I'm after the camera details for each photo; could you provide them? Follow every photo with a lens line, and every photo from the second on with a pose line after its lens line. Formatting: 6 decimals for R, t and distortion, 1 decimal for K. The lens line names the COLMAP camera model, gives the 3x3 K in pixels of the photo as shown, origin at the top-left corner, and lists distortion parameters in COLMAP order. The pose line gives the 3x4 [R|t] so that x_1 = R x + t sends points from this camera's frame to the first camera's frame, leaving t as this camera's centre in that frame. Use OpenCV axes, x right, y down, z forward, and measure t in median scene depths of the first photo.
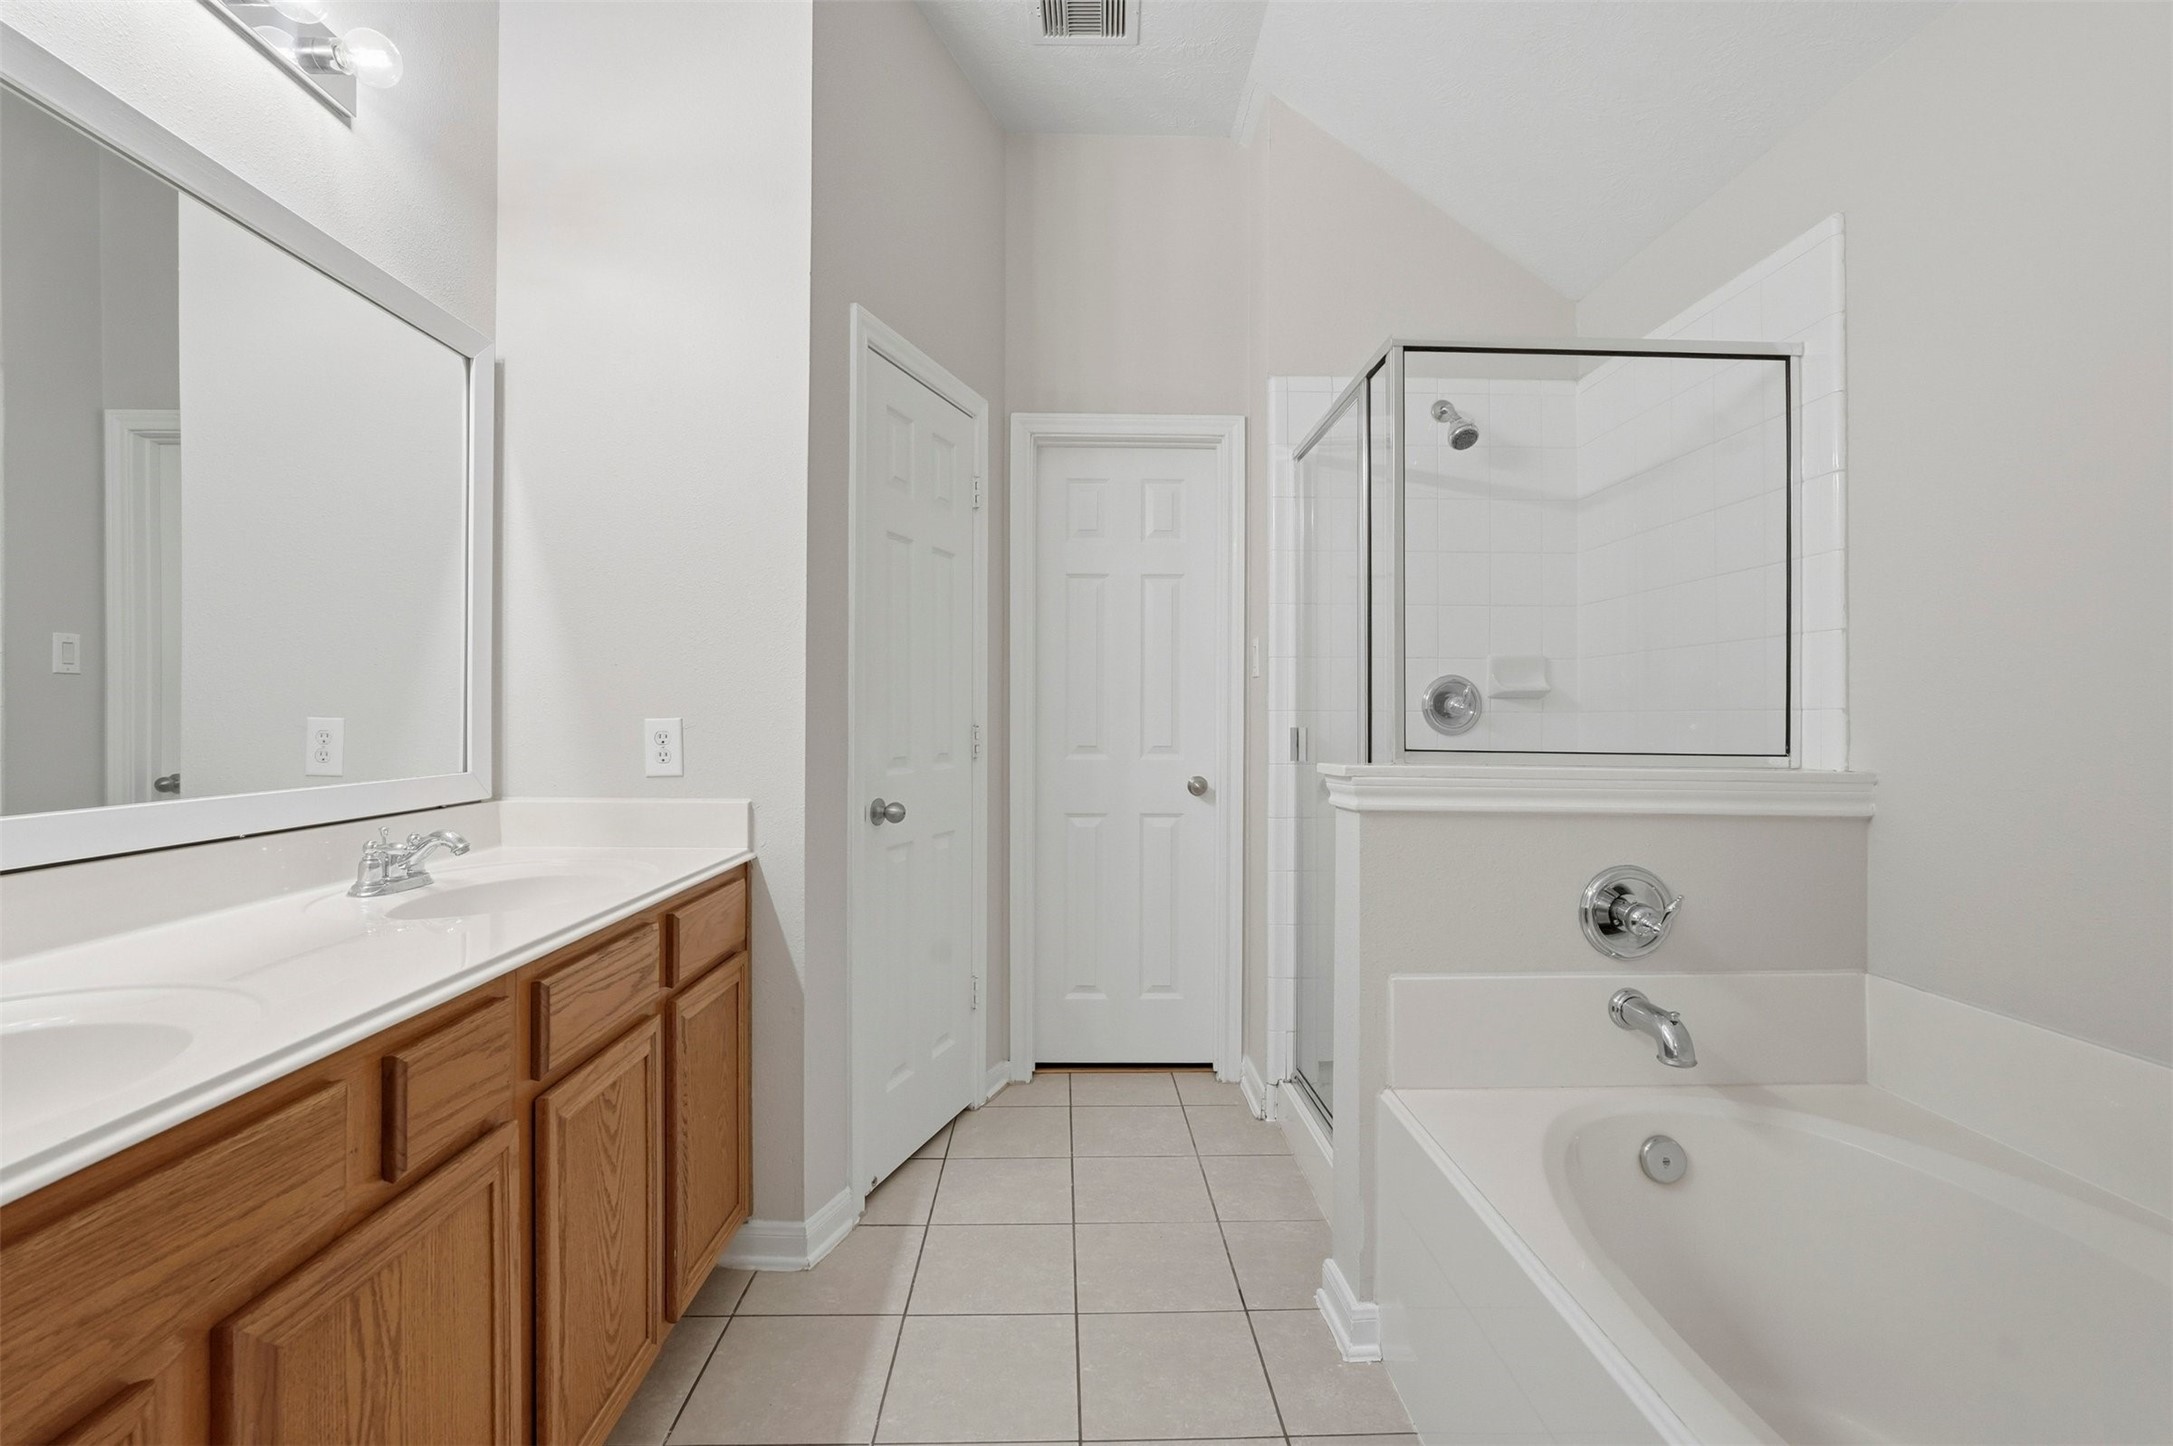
lens RADIAL K [[957.7, 0, 1074.7], [0, 957.7, 723.6], [0, 0, 1]] dist [-0.030358, 0.016546]
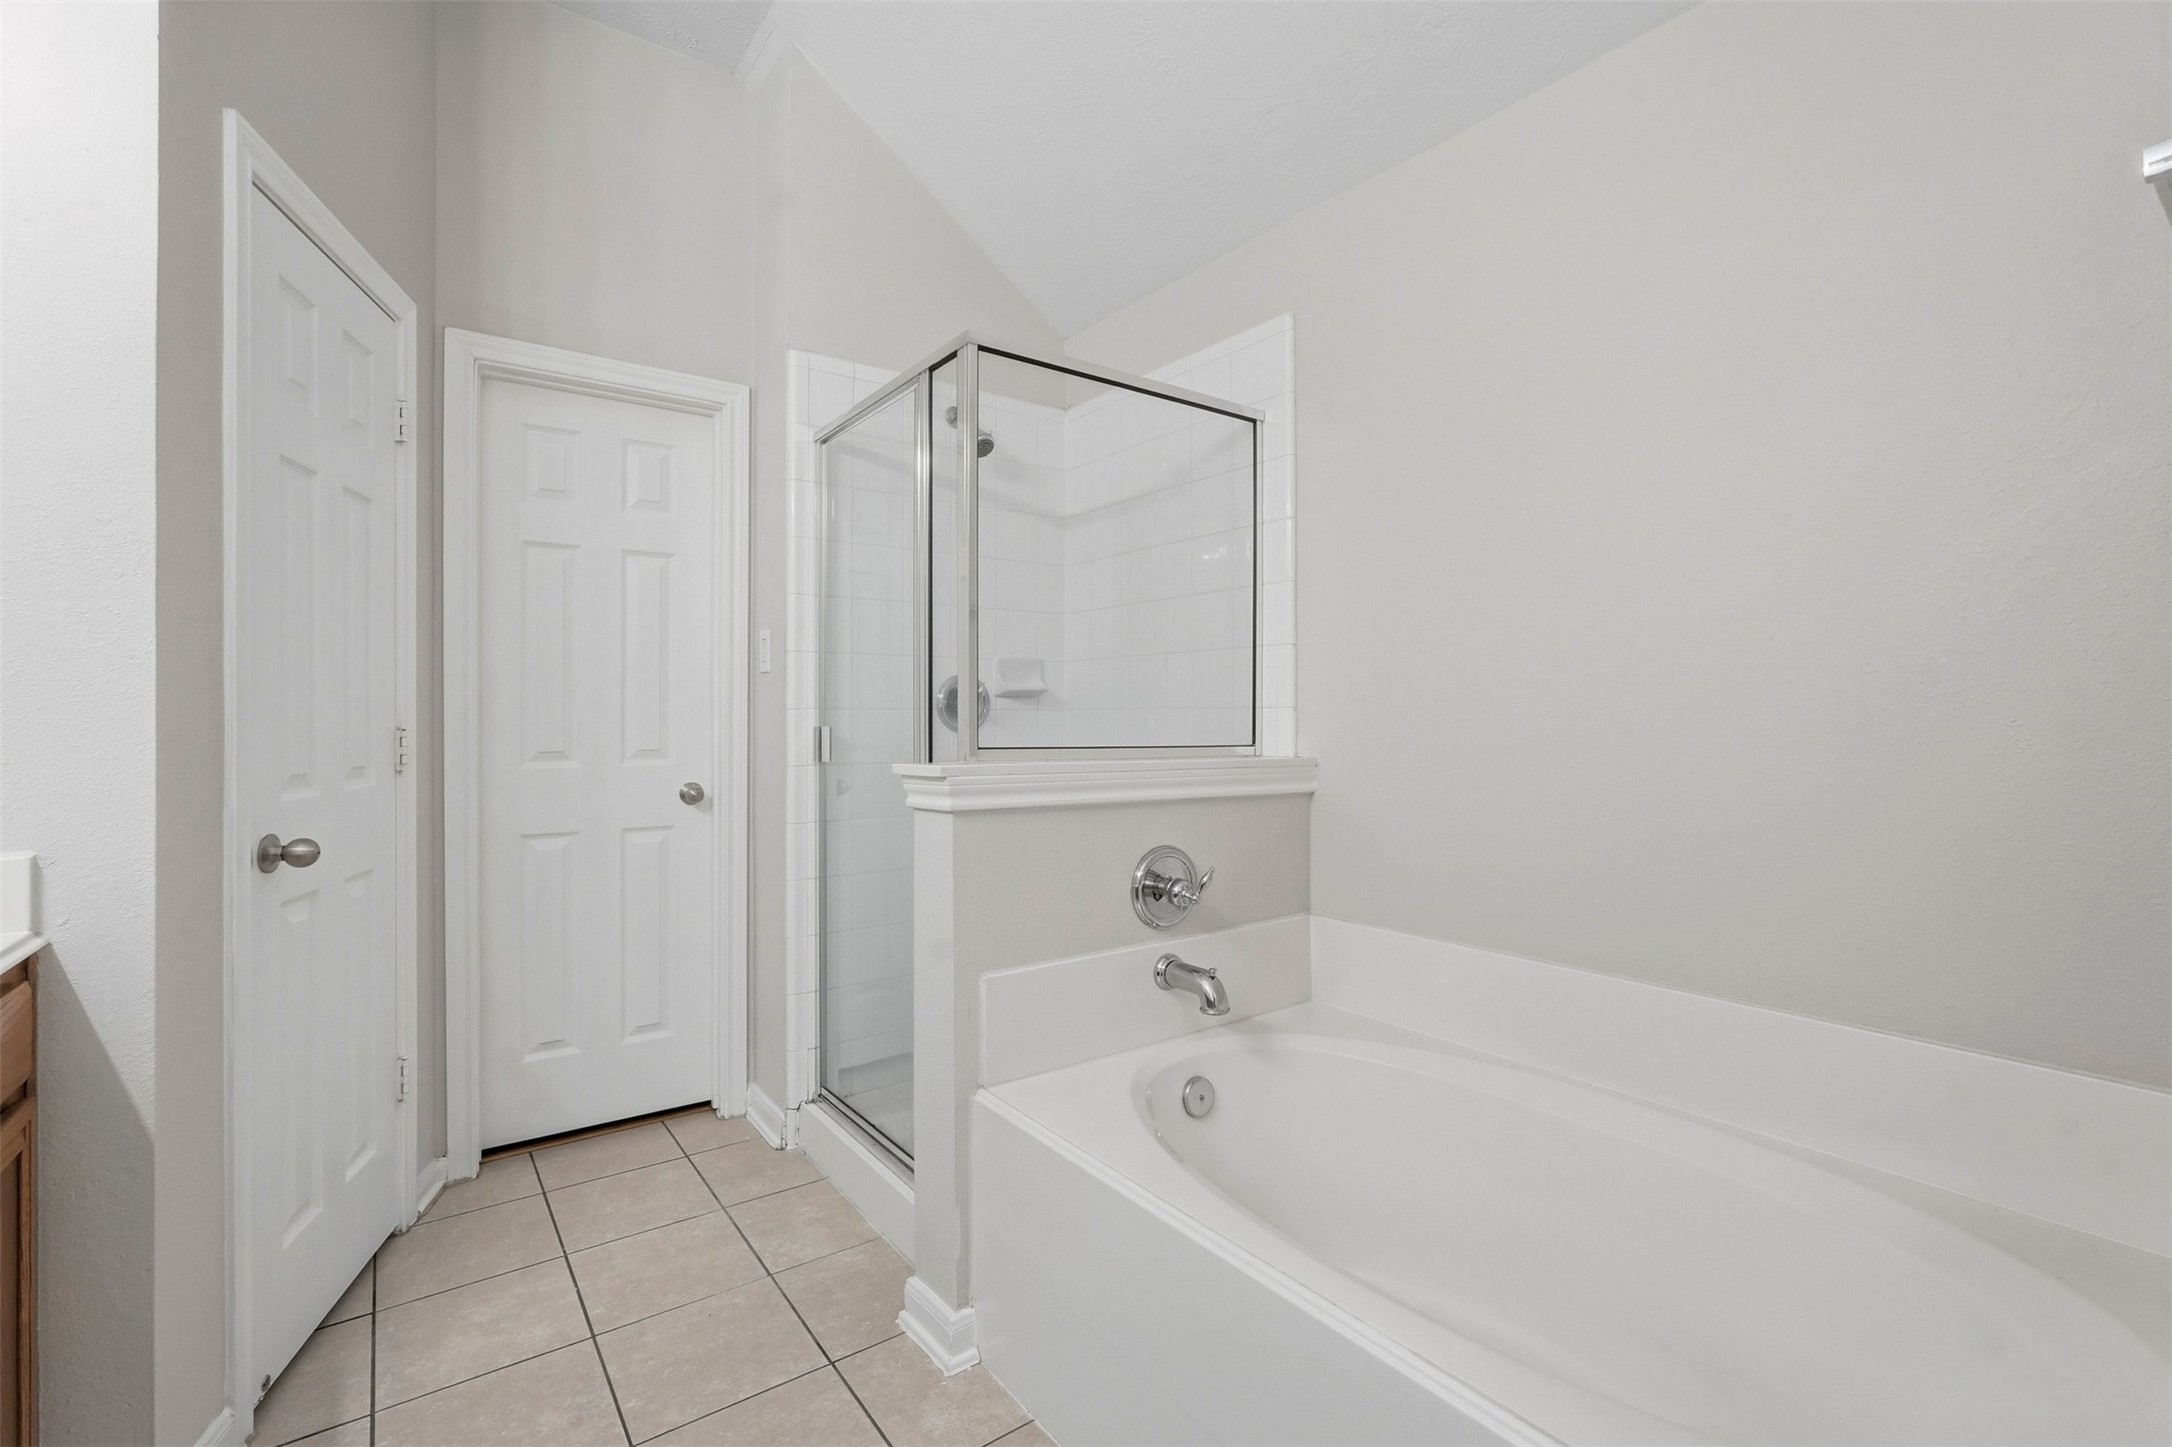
lens RADIAL K [[958.5, 0, 1092.2], [0, 958.5, 727.5], [0, 0, 1]] dist [-0.016001, 0.006230]
pose [[0.820261, -0.011324, 0.571878, -0.108175], [0.007642, 0.999932, 0.008839, -0.001860], [-0.571939, -0.002880, 0.820291, 0.083487]]
